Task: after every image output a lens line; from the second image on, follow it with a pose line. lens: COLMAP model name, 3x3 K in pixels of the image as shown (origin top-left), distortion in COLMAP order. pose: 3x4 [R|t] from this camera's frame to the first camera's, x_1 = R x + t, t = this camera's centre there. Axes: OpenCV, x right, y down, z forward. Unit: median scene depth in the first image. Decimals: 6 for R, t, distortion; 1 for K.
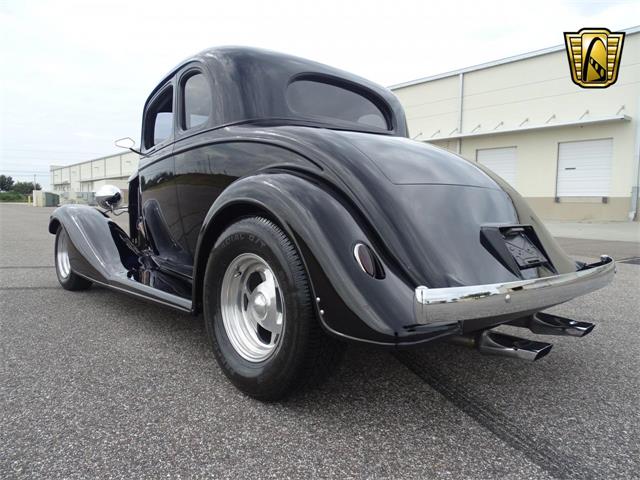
lens RADIAL K [[456.3, 0, 322.2], [0, 456.3, 240.0], [0, 0, 1]] dist [-0.002637, 0.002587]
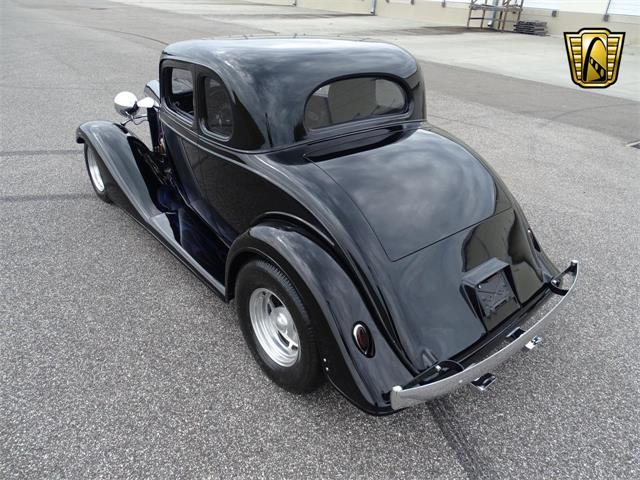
lens RADIAL K [[456.3, 0, 323.5], [0, 456.3, 241.5], [0, 0, 1]] dist [-0.002637, 0.002587]
pose [[0.998774, 0.047395, -0.014311, -0.006967], [-0.037016, 0.906836, 0.419855, -0.561876], [0.032877, -0.418810, 0.907478, -0.065265]]
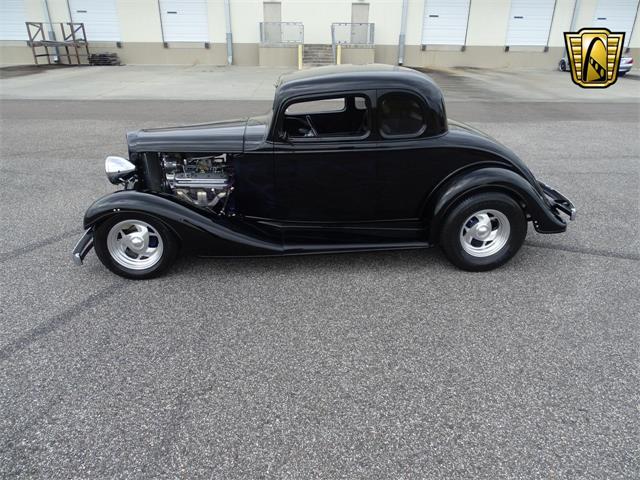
lens RADIAL K [[456.3, 0, 322.0], [0, 456.3, 241.8], [0, 0, 1]] dist [-0.002637, 0.002587]
pose [[0.615694, -0.334431, 0.713496, -1.927602], [0.060664, 0.922899, 0.380234, -0.600766], [-0.785647, -0.190824, 0.588511, 0.305438]]
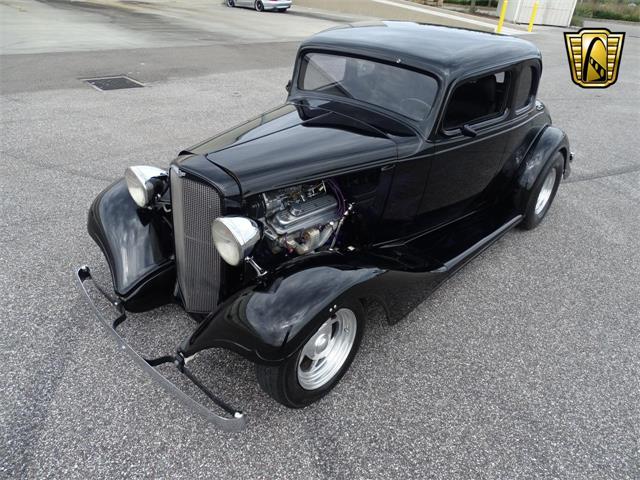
lens RADIAL K [[456.3, 0, 318.7], [0, 456.3, 243.4], [0, 0, 1]] dist [-0.002637, 0.002587]
pose [[-0.078261, -0.518141, 0.851707, -1.895274], [0.013069, 0.853721, 0.520567, -0.731465], [-0.996847, 0.051871, -0.060041, 2.022913]]
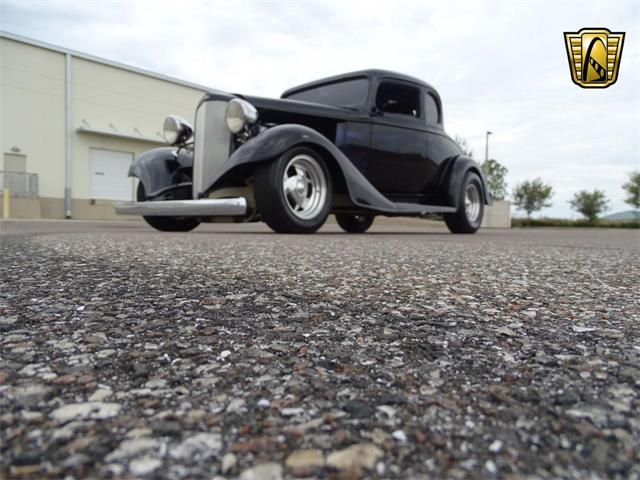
lens RADIAL K [[456.3, 0, 321.3], [0, 456.3, 239.7], [0, 0, 1]] dist [-0.002637, 0.002587]
pose [[-0.132147, -0.048038, 0.990065, -2.630980], [0.059941, 0.996610, 0.056356, 0.146805], [-0.989416, 0.066793, -0.128819, 2.104052]]
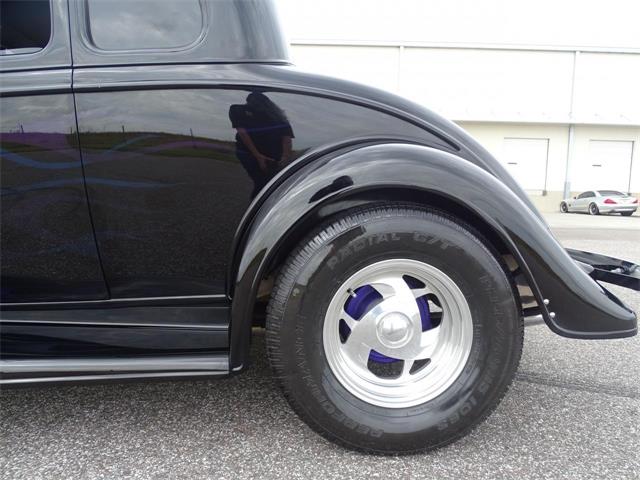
lens RADIAL K [[456.3, 0, 325.8], [0, 456.3, 242.7], [0, 0, 1]] dist [-0.002637, 0.002587]
pose [[0.635229, -0.078998, 0.768273, -0.690211], [0.048517, 0.996872, 0.062389, -0.041601], [-0.770798, -0.002357, 0.637075, 0.567849]]
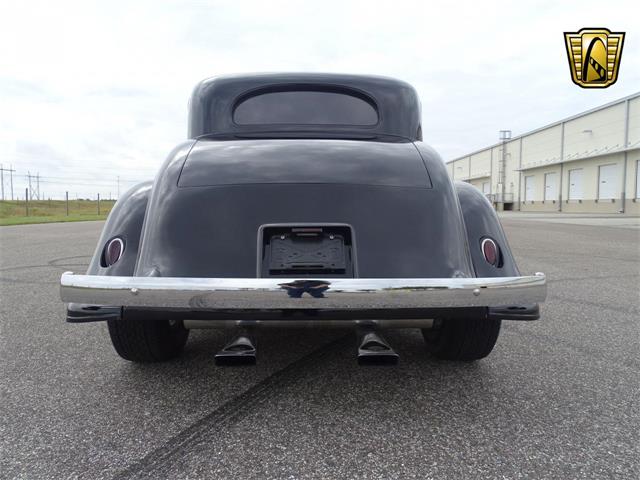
lens RADIAL K [[456.3, 0, 320.0], [0, 456.3, 237.5], [0, 0, 1]] dist [-0.002637, 0.002587]
pose [[0.753377, 0.022864, -0.657191, 0.975176], [-0.034121, 0.999408, -0.004345, -0.006083], [0.656703, 0.025697, 0.753711, 0.320498]]
